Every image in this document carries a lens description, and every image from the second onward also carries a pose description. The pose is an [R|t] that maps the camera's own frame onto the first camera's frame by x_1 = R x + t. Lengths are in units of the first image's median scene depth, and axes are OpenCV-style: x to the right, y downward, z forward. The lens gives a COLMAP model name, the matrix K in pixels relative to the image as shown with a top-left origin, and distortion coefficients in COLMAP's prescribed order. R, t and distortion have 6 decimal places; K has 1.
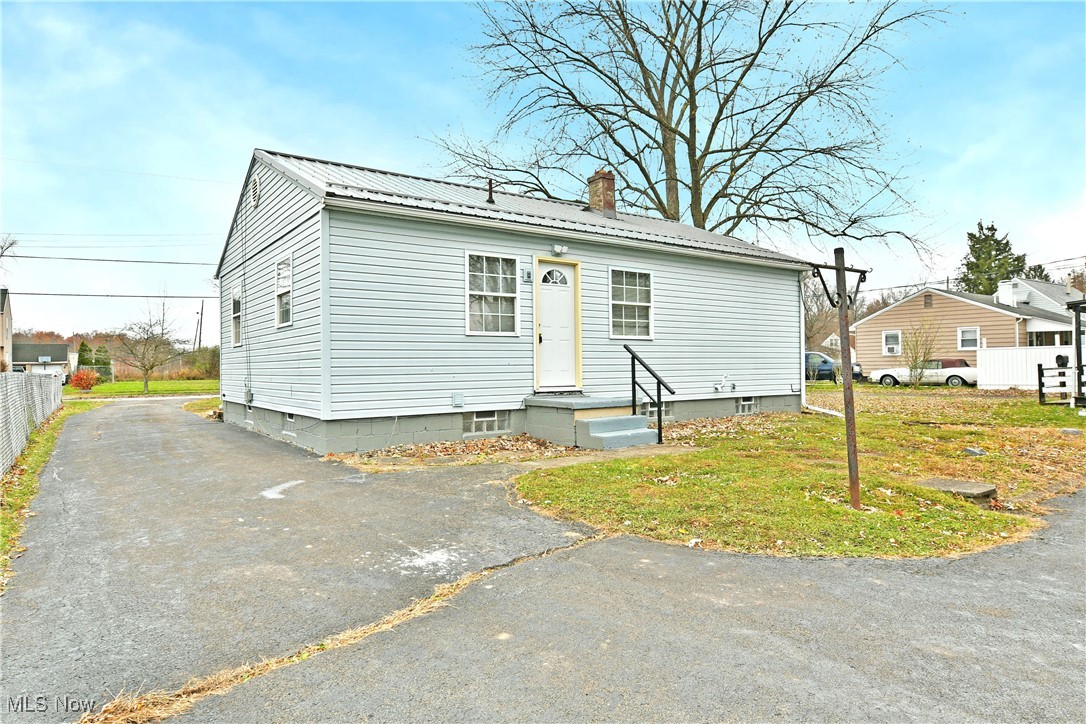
lens RADIAL K [[645.9, 0, 547.4], [0, 645.9, 364.3], [0, 0, 1]] dist [-0.005292, -0.001099]
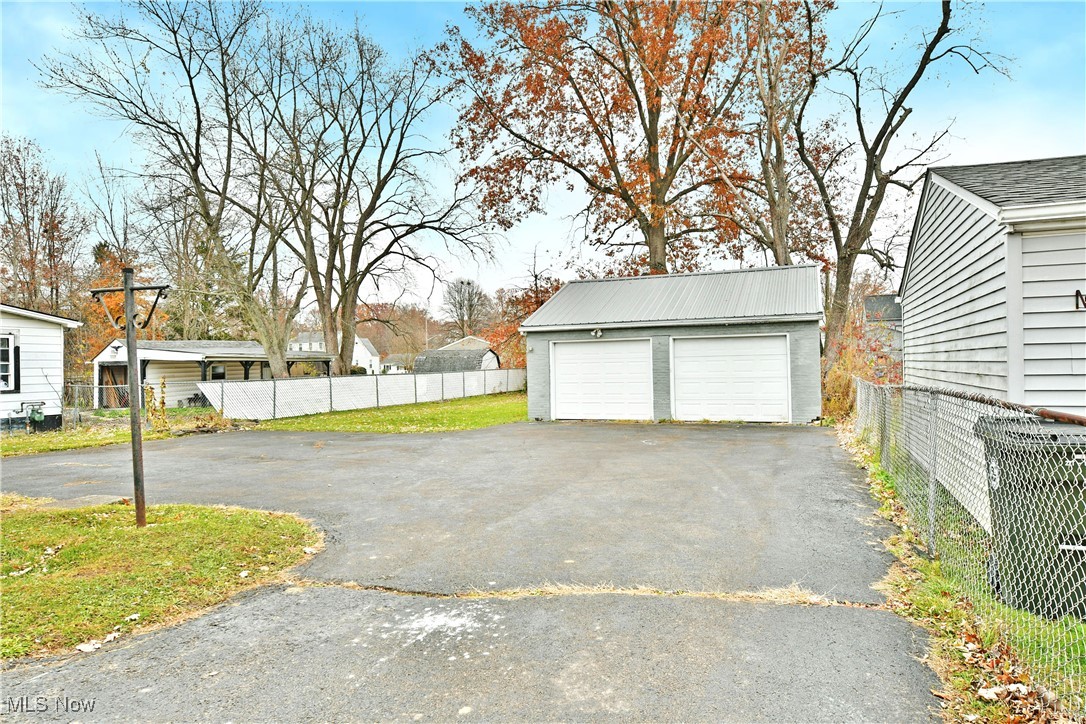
lens RADIAL K [[645.9, 0, 547.4], [0, 645.9, 364.3], [0, 0, 1]] dist [-0.005292, -0.001099]
pose [[-0.519207, 0.024905, 0.854286, -0.664584], [0.025614, 0.999580, -0.013573, -0.000612], [-0.854265, 0.014835, -0.519627, 0.921862]]
